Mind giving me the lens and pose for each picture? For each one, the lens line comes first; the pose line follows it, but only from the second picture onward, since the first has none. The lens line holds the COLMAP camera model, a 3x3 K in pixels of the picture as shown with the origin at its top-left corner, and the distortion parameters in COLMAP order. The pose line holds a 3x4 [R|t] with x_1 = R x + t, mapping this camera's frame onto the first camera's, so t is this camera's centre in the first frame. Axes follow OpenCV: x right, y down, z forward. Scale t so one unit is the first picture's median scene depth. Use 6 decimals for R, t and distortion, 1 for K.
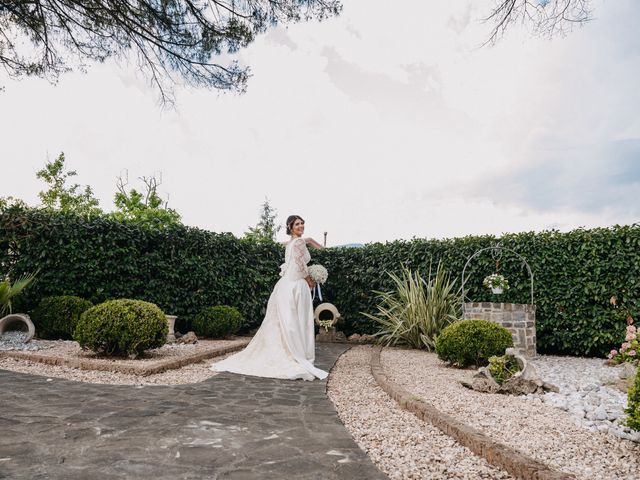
lens RADIAL K [[485.5, 0, 316.7], [0, 485.5, 239.6], [0, 0, 1]] dist [-0.002279, -0.004501]
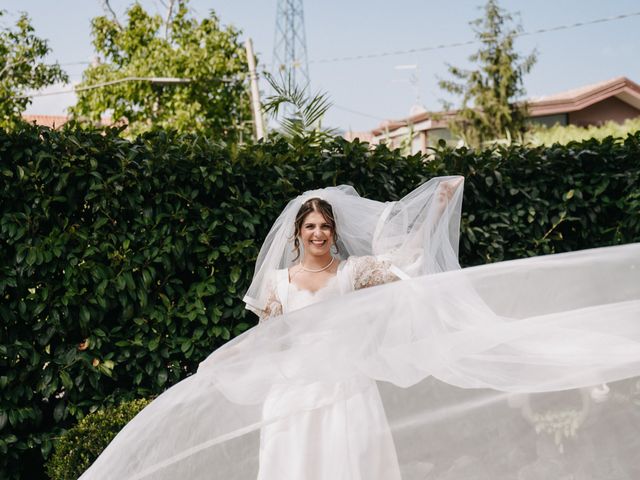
lens RADIAL K [[1125.3, 0, 324.5], [0, 1125.3, 237.0], [0, 0, 1]] dist [0.003980, 0.000000]
pose [[0.953130, -0.052127, -0.298038, 0.097487], [0.090749, 0.988948, 0.117249, -0.024735], [0.288632, -0.138800, 0.947326, 0.385299]]
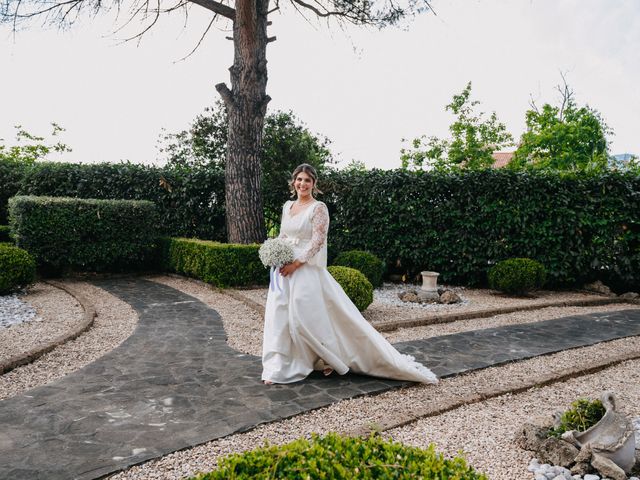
lens RADIAL K [[524.3, 0, 326.1], [0, 524.3, 241.0], [0, 0, 1]] dist [0.002787, -0.004050]
pose [[0.640551, 0.014800, -0.767773, 0.277351], [0.118023, 0.986038, 0.117473, -0.042514], [0.758792, -0.165863, 0.629861, 0.136424]]
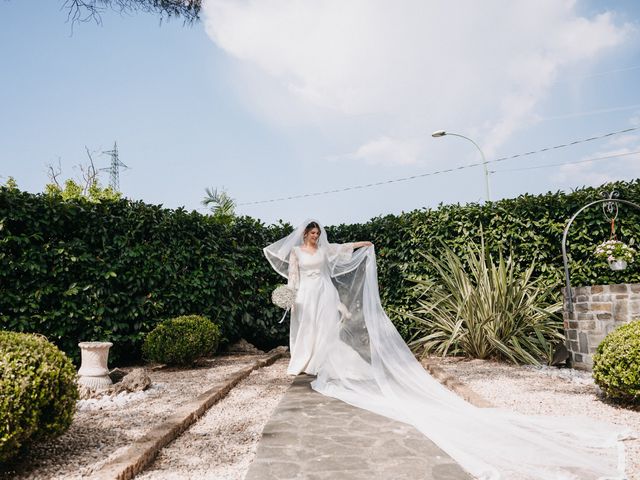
lens RADIAL K [[485.5, 0, 309.4], [0, 485.5, 244.2], [0, 0, 1]] dist [-0.002279, -0.004501]
pose [[0.995525, -0.059097, 0.073746, -0.067622], [0.057312, 0.998016, 0.026082, 0.029410], [-0.075141, -0.021739, 0.996936, 0.309635]]
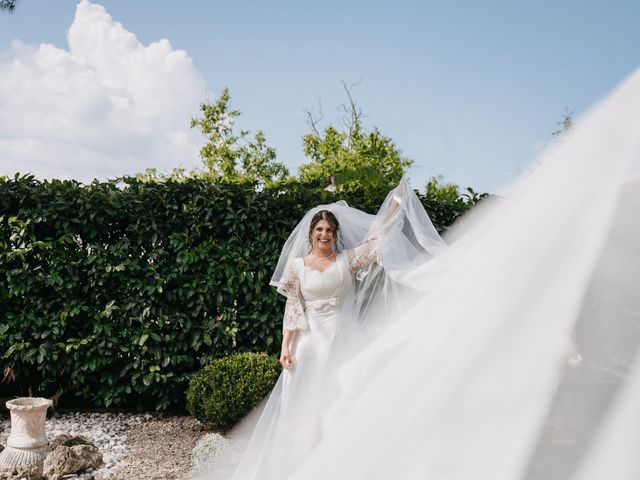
lens RADIAL K [[696.2, 0, 317.0], [0, 696.2, 236.8], [0, 0, 1]] dist [0.007316, 0.000000]
pose [[0.865501, -0.069821, -0.496018, 0.161256], [0.102775, 0.993923, 0.039425, 0.012419], [0.490251, -0.085101, 0.867417, 0.455722]]
